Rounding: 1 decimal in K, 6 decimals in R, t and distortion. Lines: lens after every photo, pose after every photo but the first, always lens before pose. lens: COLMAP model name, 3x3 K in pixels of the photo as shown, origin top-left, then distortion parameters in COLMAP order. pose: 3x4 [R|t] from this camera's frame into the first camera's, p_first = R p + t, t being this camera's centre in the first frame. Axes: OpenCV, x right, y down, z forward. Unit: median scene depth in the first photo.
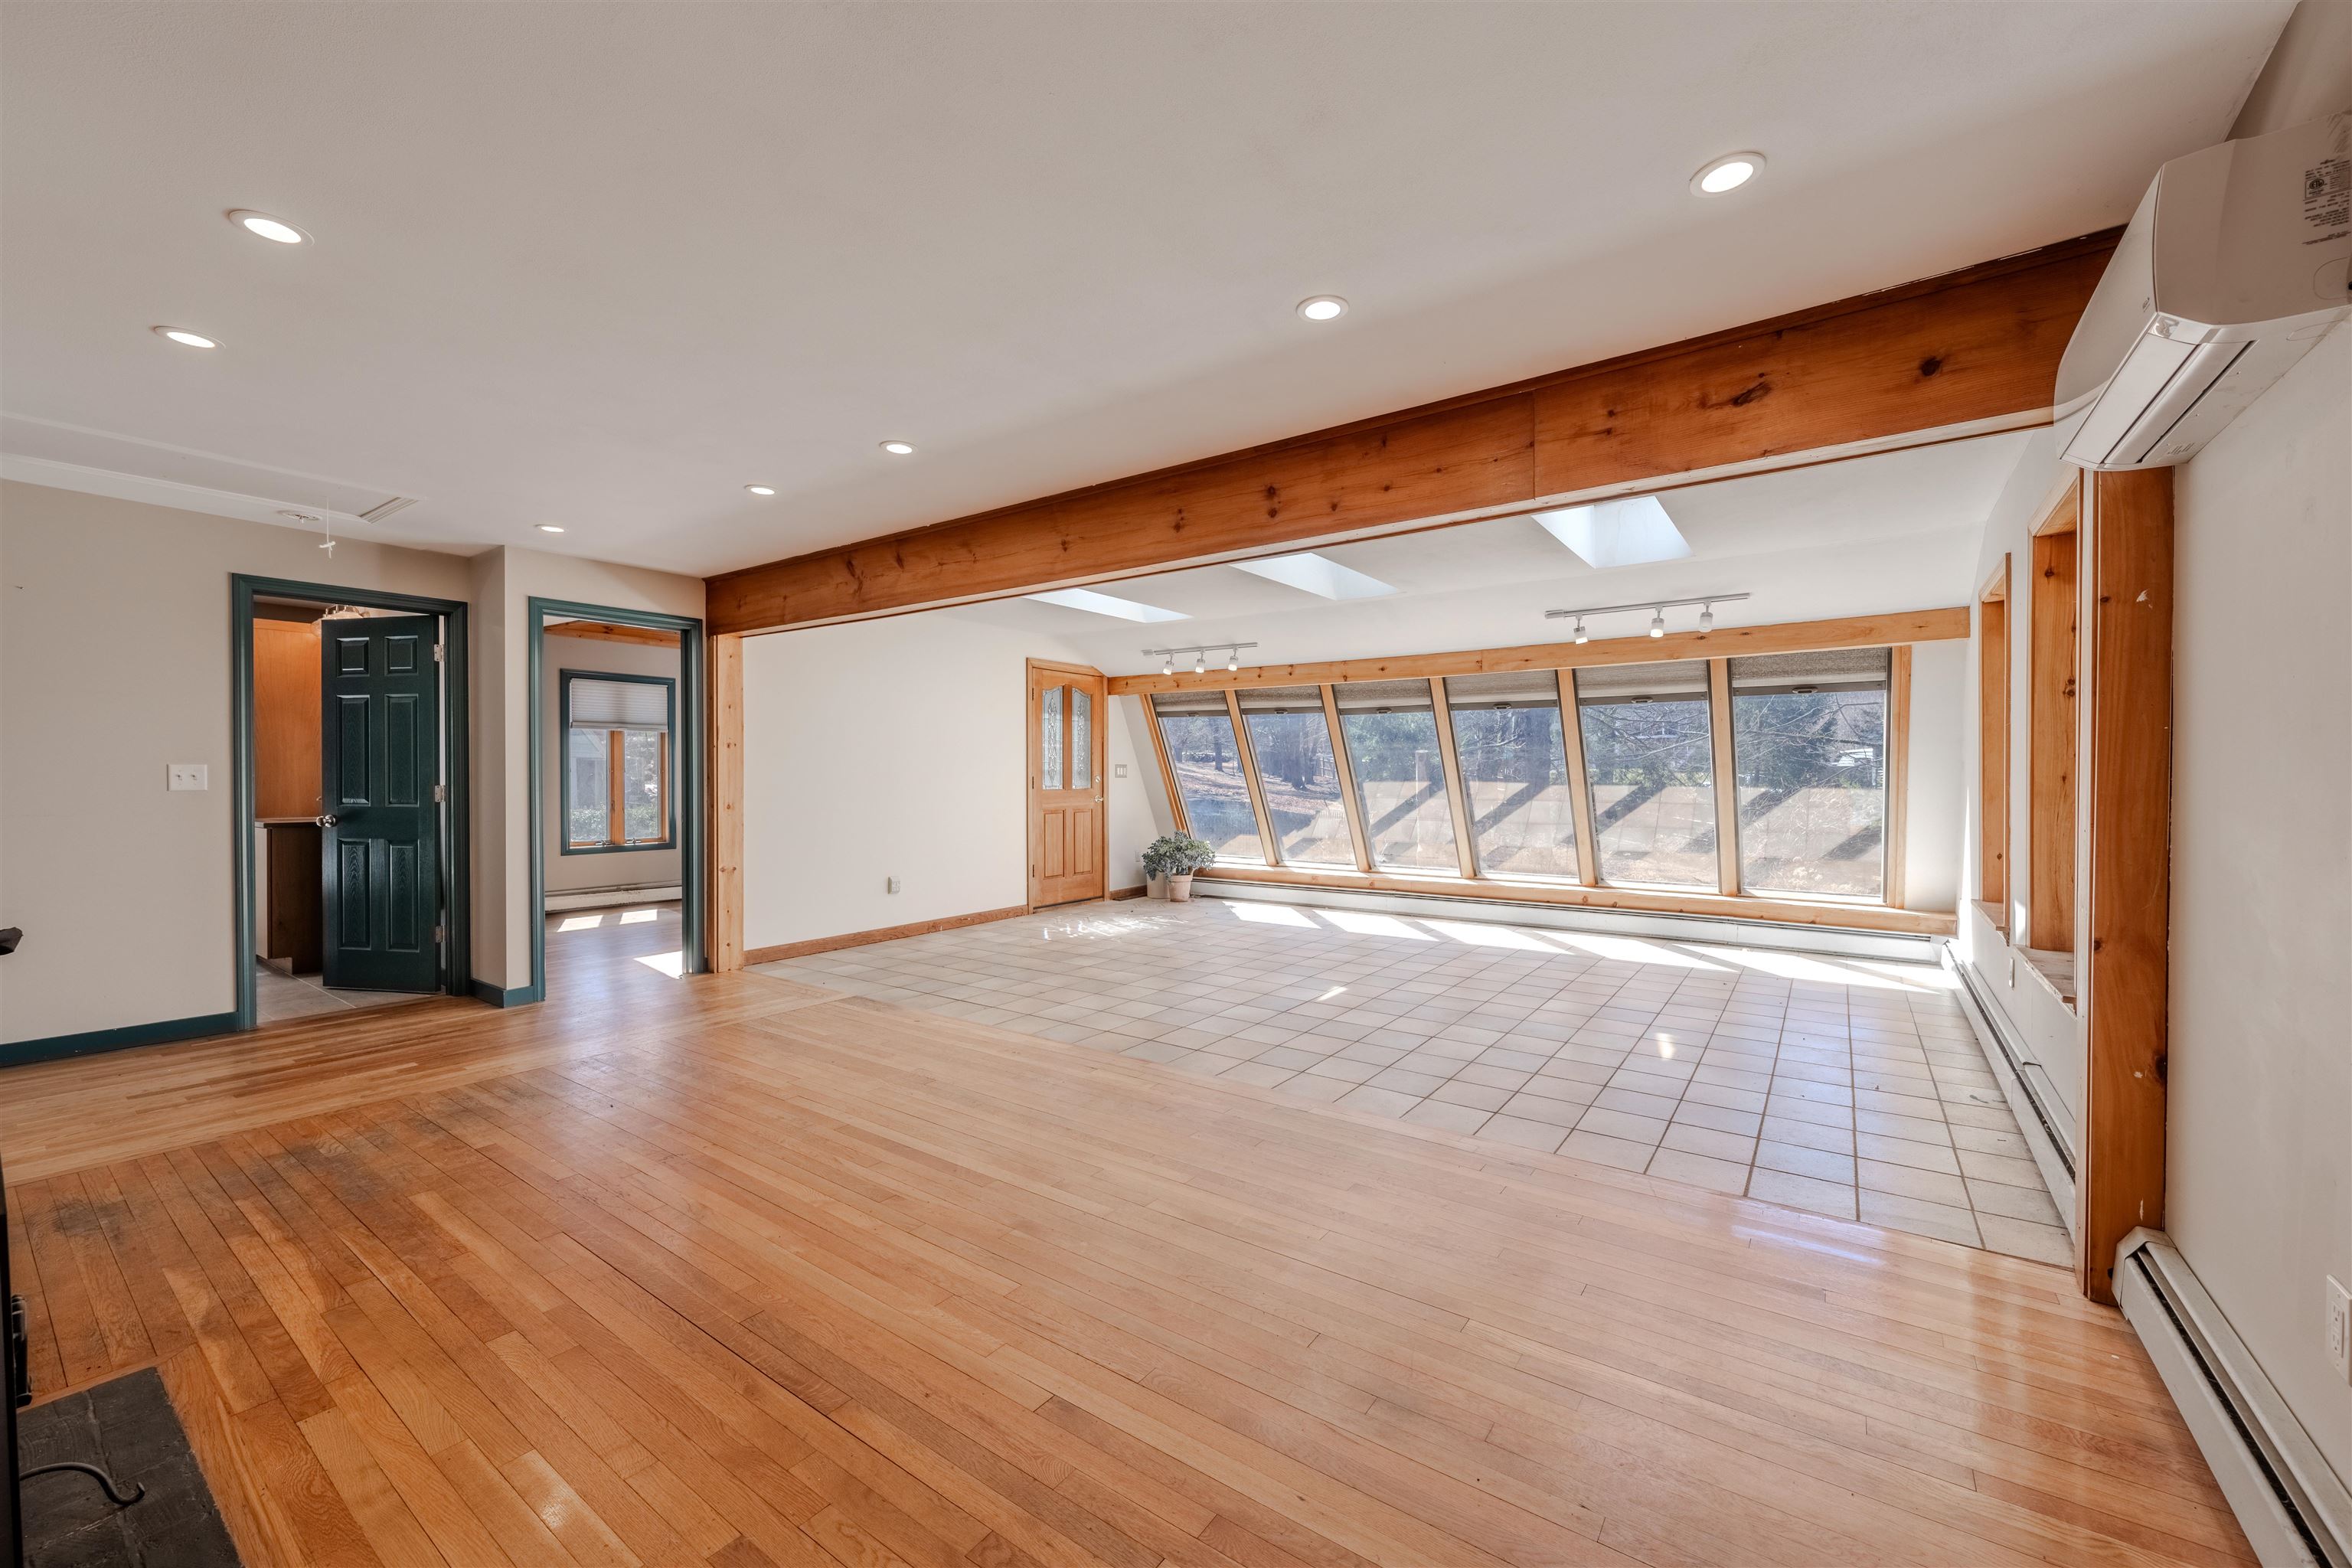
lens RADIAL K [[927.9, 0, 1176.0], [0, 927.9, 784.0], [0, 0, 1]] dist [-0.000320, 0.000354]
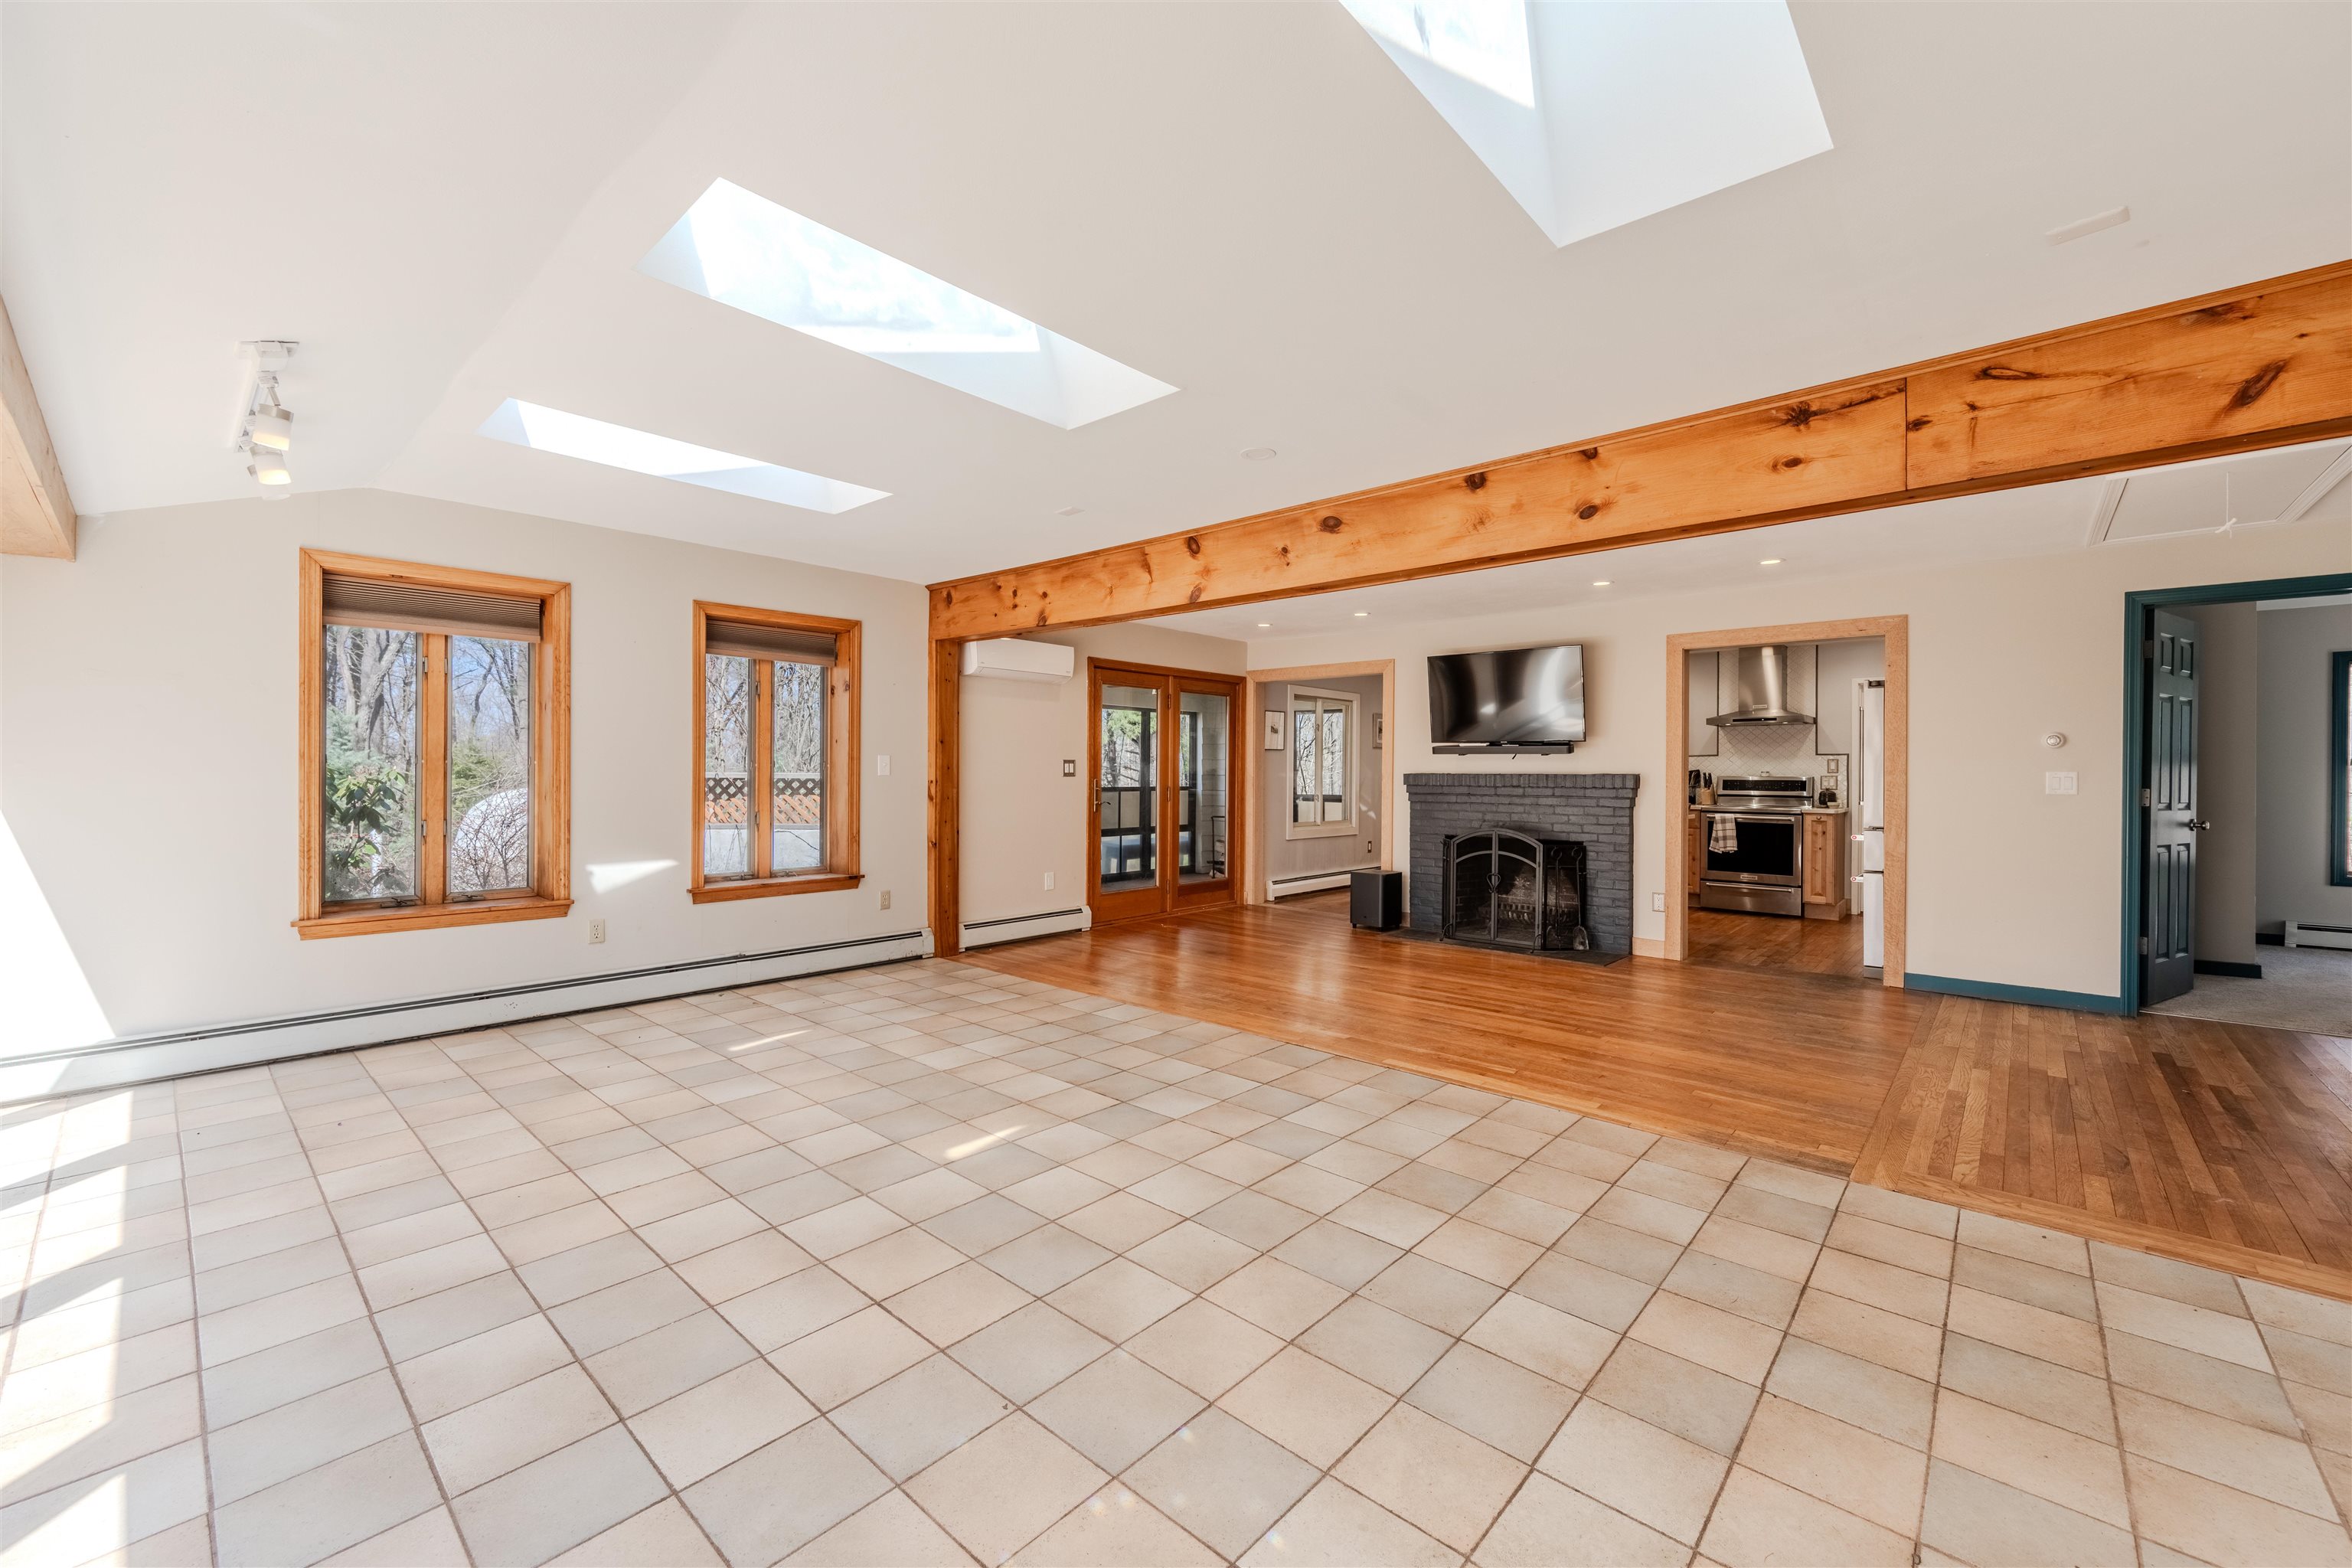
lens RADIAL K [[938.4, 0, 1180.5], [0, 938.4, 768.6], [0, 0, 1]] dist [-0.001548, -0.000230]
pose [[-0.994265, -0.005704, 0.106788, -0.007402], [-0.005265, 0.999976, 0.004398, -0.022676], [-0.106810, 0.003811, -0.994272, 2.150634]]
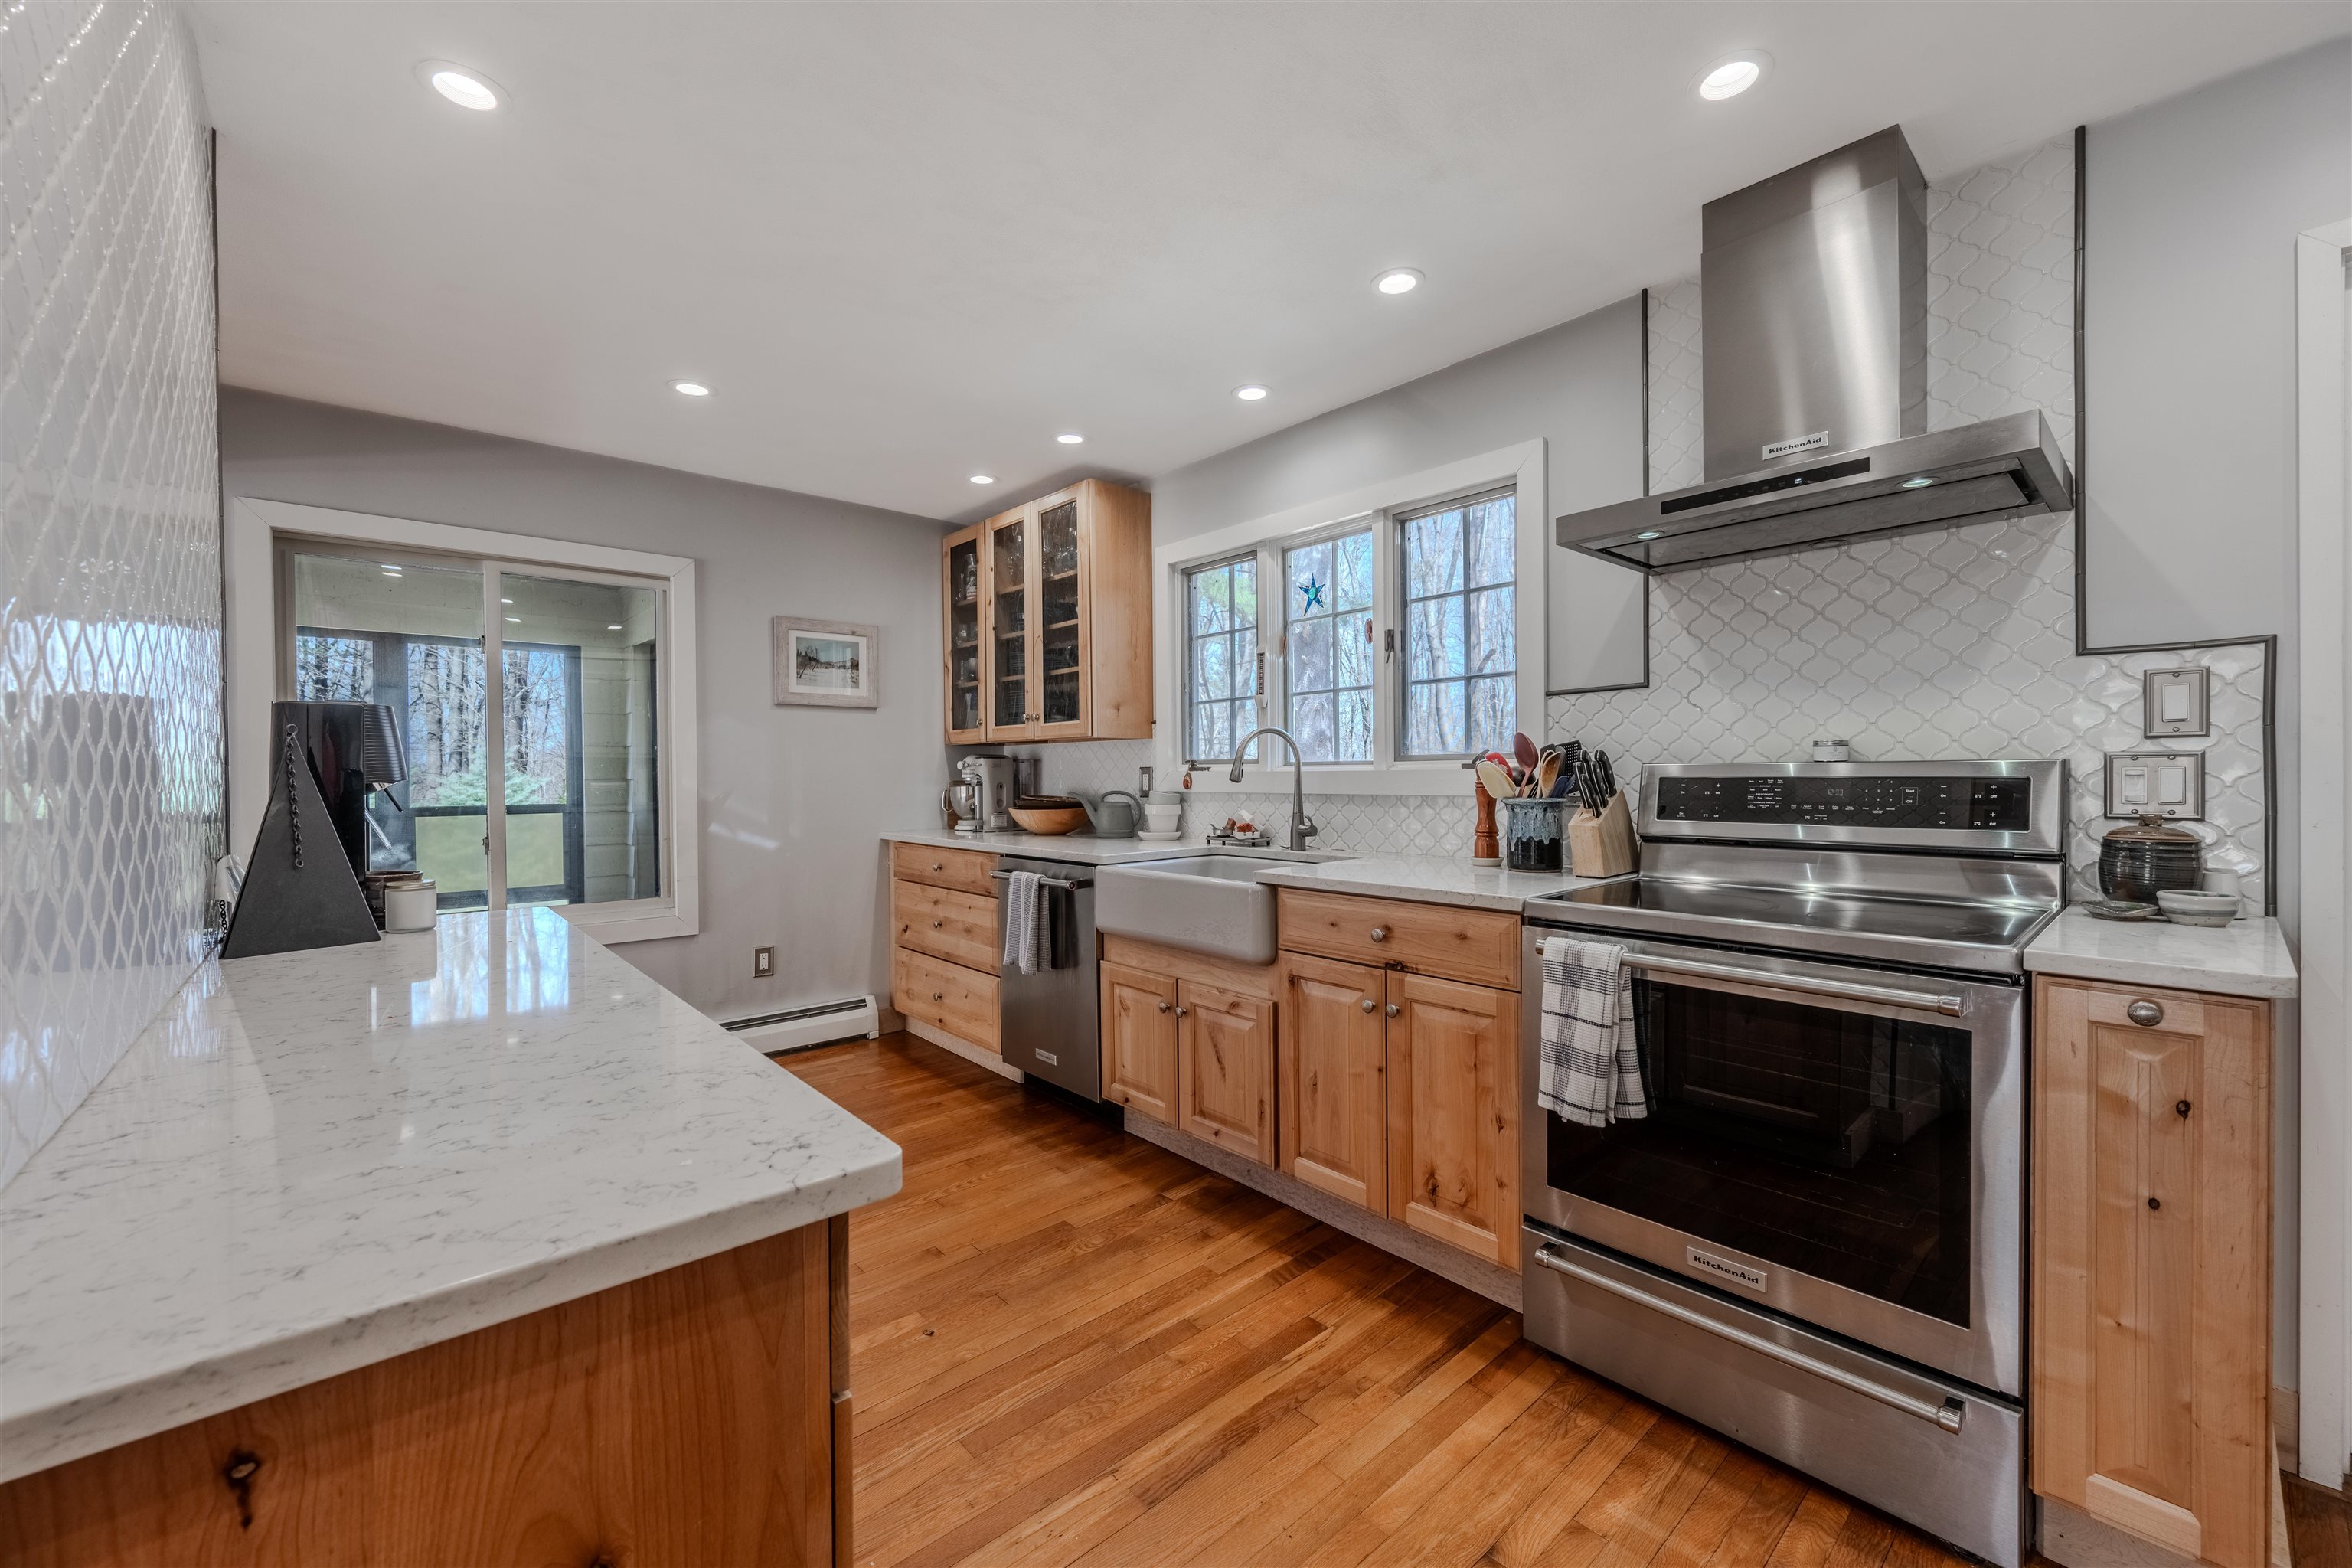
lens RADIAL K [[927.9, 0, 1176.0], [0, 927.9, 784.0], [0, 0, 1]] dist [-0.000320, 0.000354]
pose [[-0.977182, 0.004614, 0.212352, -0.941014], [0.007815, 0.999868, 0.014240, 0.001343], [-0.212258, 0.015575, -0.977089, 0.299347]]
